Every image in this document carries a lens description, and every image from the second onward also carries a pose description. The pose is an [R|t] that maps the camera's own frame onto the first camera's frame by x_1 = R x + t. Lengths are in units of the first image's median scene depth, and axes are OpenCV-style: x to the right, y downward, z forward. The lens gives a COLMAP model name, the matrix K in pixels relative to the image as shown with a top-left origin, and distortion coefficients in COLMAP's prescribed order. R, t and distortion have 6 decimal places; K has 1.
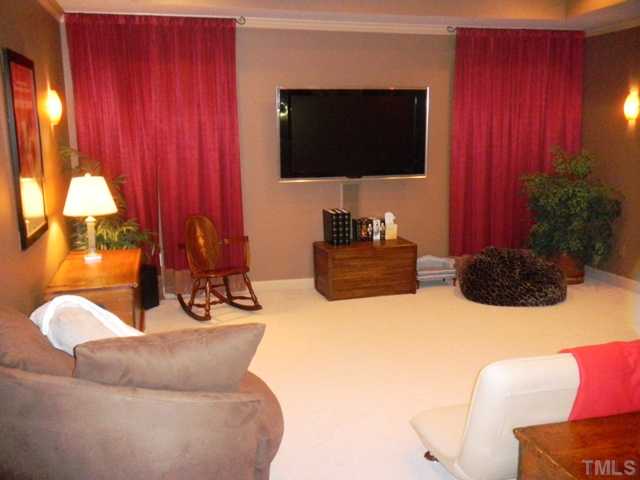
lens RADIAL K [[640.3, 0, 320.4], [0, 640.3, 244.8], [0, 0, 1]] dist [0.015841, 0.000000]
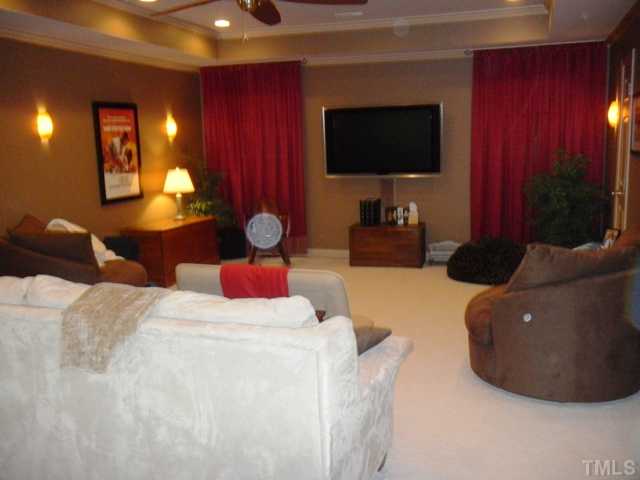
lens RADIAL K [[640.3, 0, 319.8], [0, 640.3, 237.2], [0, 0, 1]] dist [0.015841, 0.000000]
pose [[0.852086, 0.070936, -0.518572, 0.614587], [-0.075367, 0.997077, 0.012553, 0.014719], [0.517947, 0.028387, 0.854942, -0.162194]]
